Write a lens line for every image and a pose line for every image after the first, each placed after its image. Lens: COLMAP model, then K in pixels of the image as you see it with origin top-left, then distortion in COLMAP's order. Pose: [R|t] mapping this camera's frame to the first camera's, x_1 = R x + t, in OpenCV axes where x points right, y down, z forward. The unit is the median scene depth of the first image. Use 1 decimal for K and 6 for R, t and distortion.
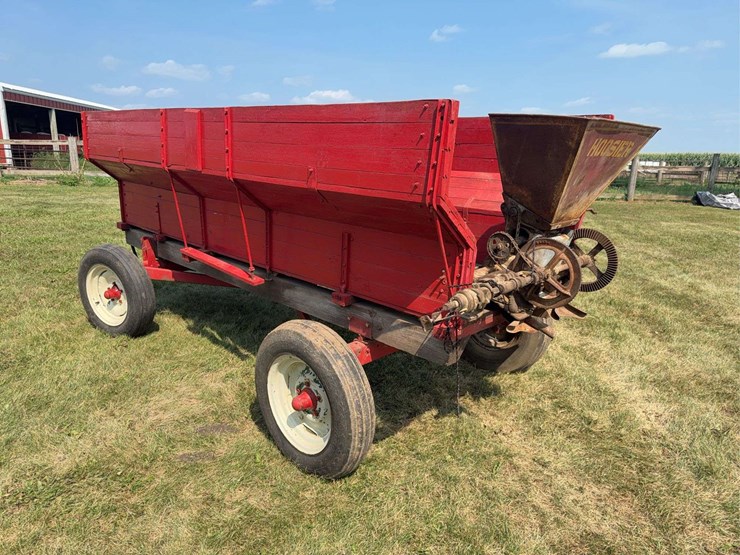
lens RADIAL K [[554.7, 0, 370.2], [0, 554.7, 277.1], [0, 0, 1]] dist [-0.001057, -0.018895]
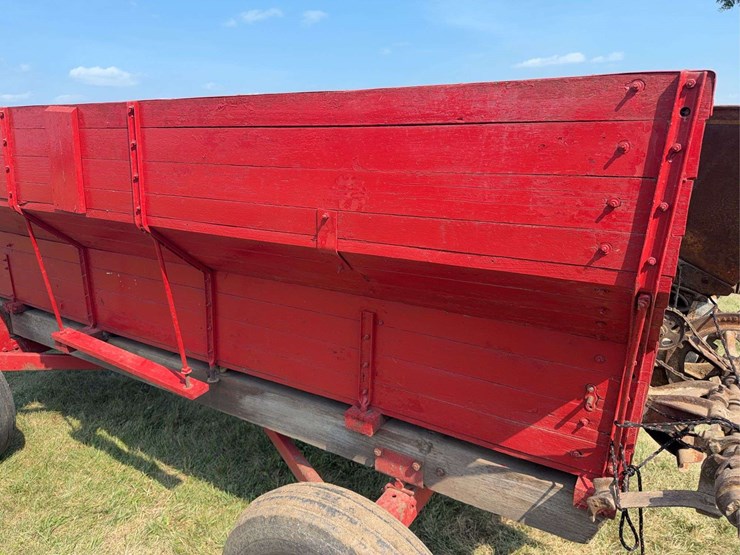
lens RADIAL K [[554.7, 0, 370.3], [0, 554.7, 276.3], [0, 0, 1]] dist [-0.001057, -0.018895]
pose [[0.975321, -0.076372, 0.207165, -0.138620], [0.077343, 0.996999, 0.003419, -0.104486], [-0.206804, 0.012688, 0.978300, 0.372322]]
